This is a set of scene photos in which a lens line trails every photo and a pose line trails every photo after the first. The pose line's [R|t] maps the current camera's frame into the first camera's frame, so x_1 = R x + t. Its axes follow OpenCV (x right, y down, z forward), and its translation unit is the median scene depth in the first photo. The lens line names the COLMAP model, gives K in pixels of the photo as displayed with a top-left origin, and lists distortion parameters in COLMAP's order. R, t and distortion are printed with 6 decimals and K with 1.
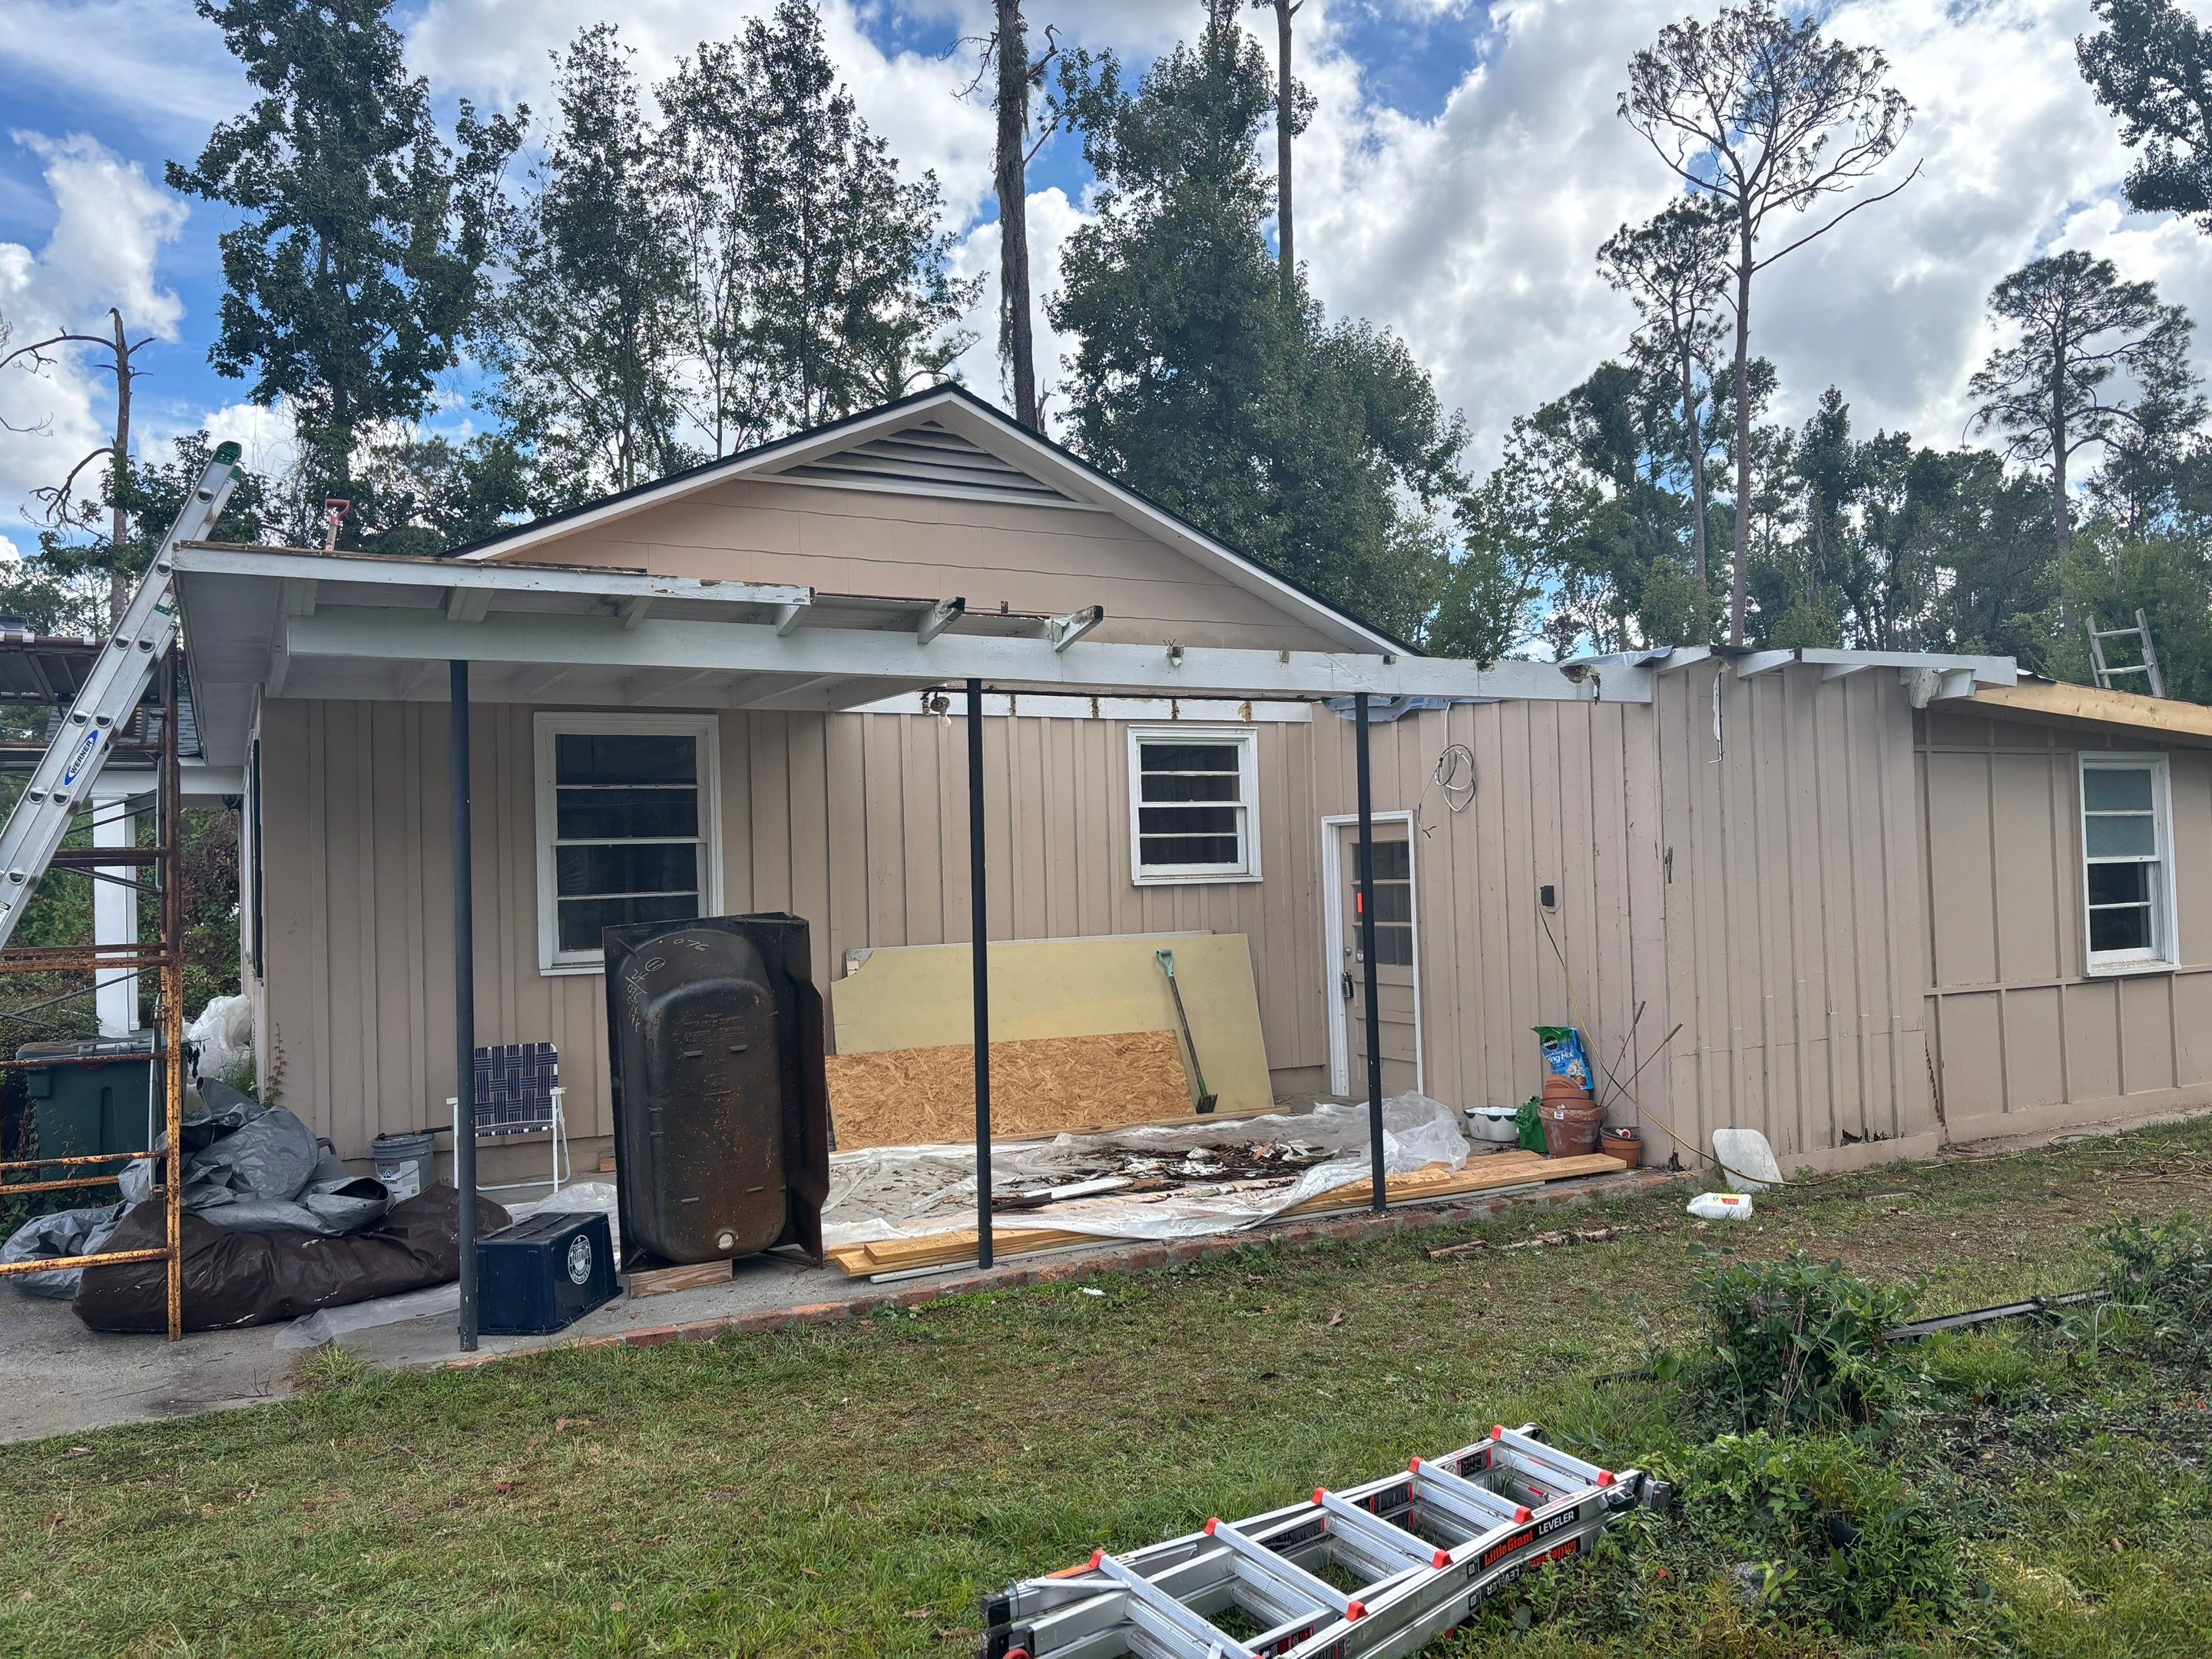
lens RADIAL K [[1674.7, 0, 1111.1], [0, 1674.7, 825.7], [0, 0, 1]] dist [0.025687, 0.002374]
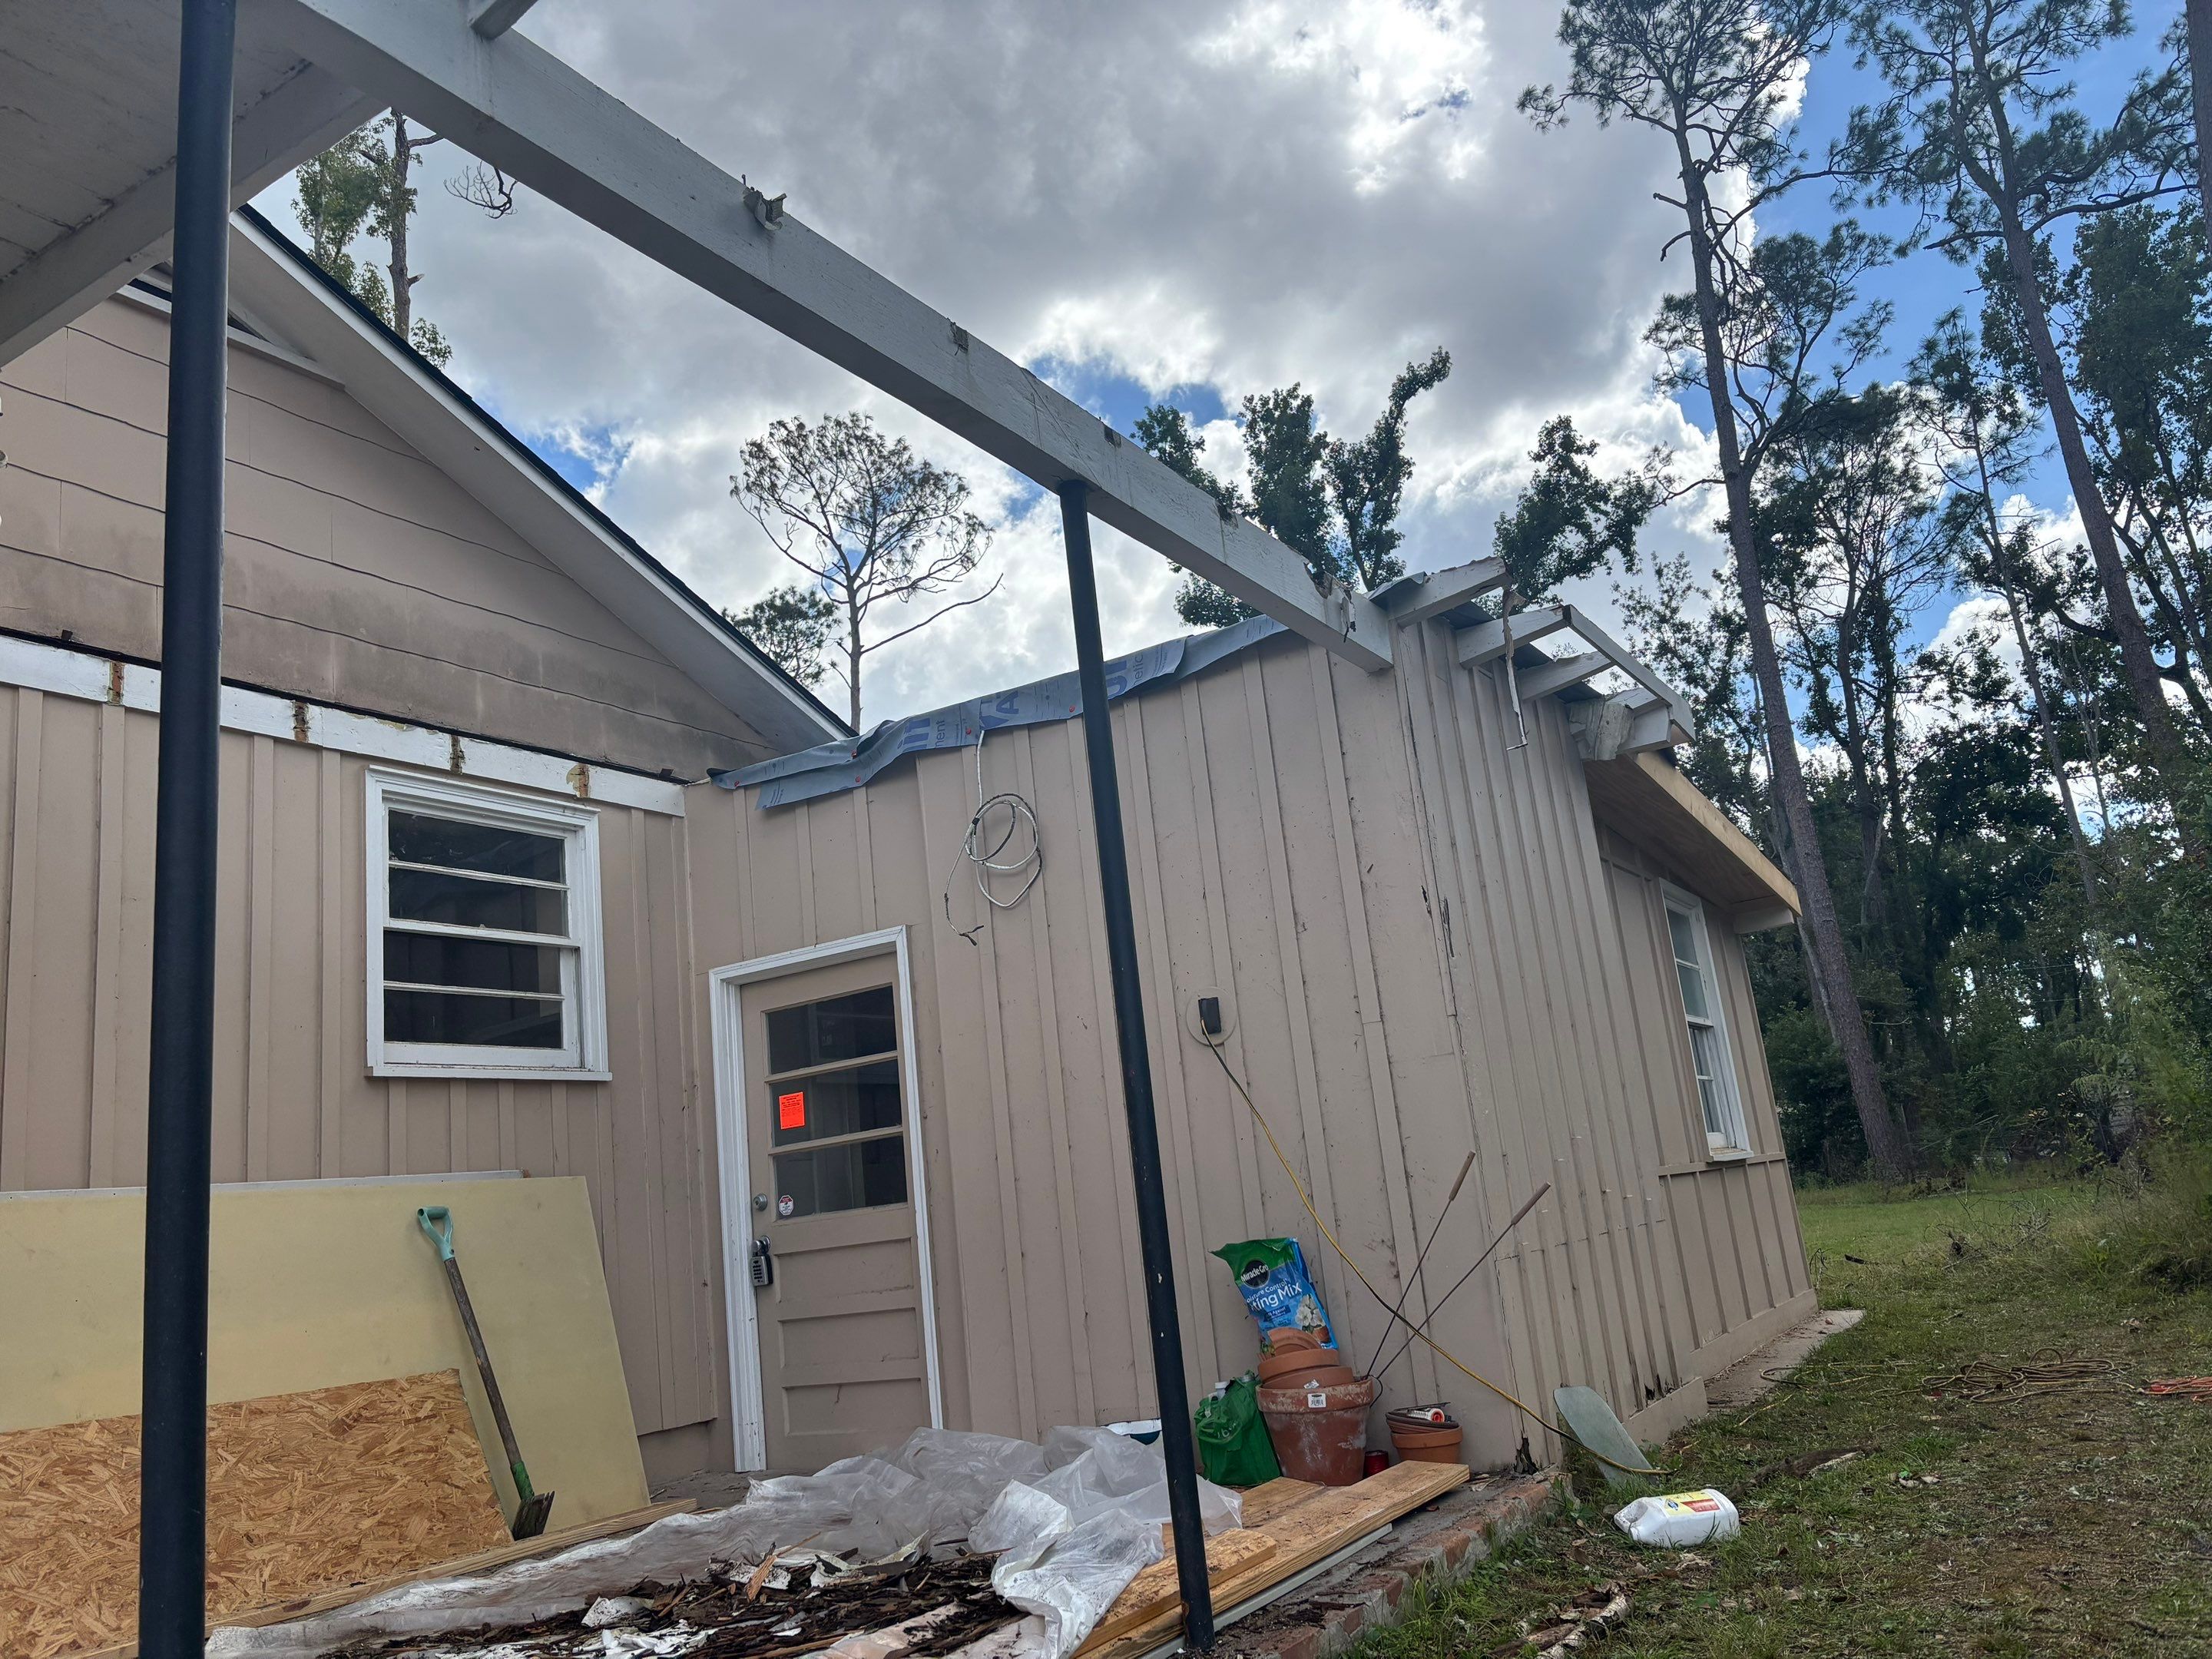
lens RADIAL K [[1674.7, 0, 1116.1], [0, 1674.7, 839.1], [0, 0, 1]] dist [0.025687, 0.002374]
pose [[0.855363, 0.052690, 0.515343, -0.020165], [0.071625, 0.973230, -0.218389, 0.031544], [-0.513054, 0.223713, 0.828691, 0.156433]]
